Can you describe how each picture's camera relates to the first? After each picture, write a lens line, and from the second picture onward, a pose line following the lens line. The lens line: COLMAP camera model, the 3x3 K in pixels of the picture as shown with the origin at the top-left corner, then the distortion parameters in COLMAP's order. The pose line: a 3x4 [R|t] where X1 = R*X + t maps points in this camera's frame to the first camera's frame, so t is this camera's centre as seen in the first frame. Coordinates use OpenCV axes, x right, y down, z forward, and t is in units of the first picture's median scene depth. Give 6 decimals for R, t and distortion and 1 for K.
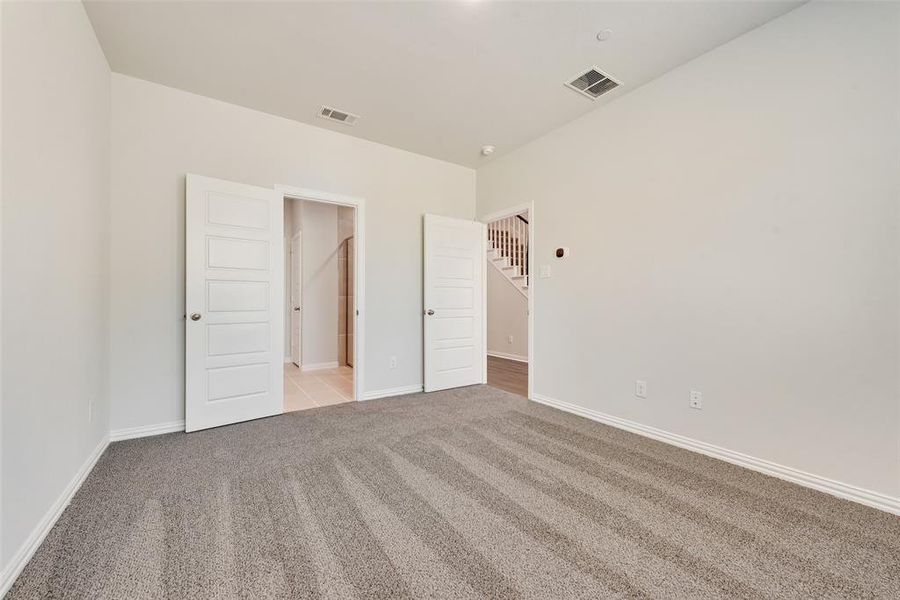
lens RADIAL K [[351.8, 0, 453.2], [0, 351.8, 297.8], [0, 0, 1]] dist [0.013909, 0.000049]
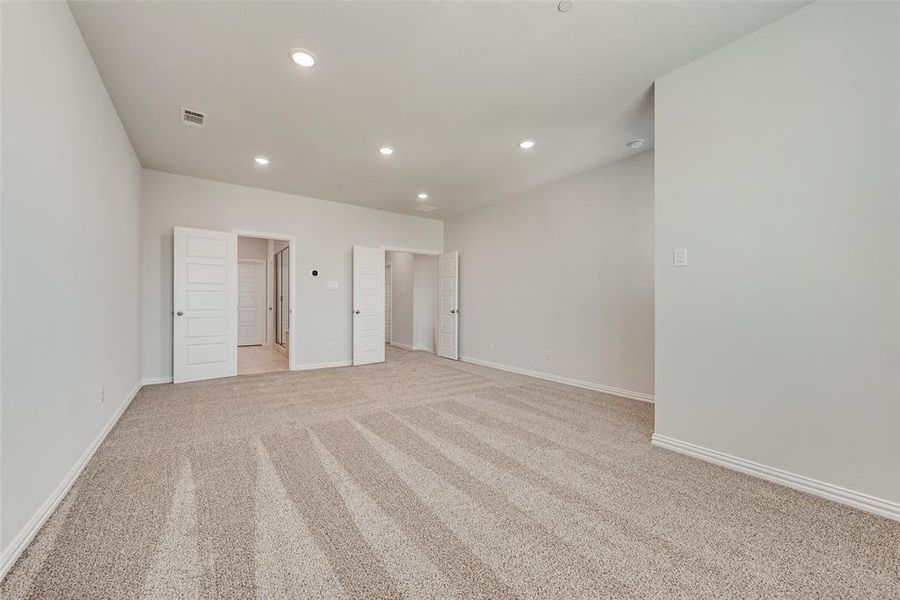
lens RADIAL K [[351.8, 0, 447.4], [0, 351.8, 300.3], [0, 0, 1]] dist [0.013909, 0.000049]
pose [[0.999675, -0.003058, -0.025317, 0.358398], [0.002921, 0.999981, -0.005442, 0.004201], [0.025333, 0.005367, 0.999665, -0.393571]]
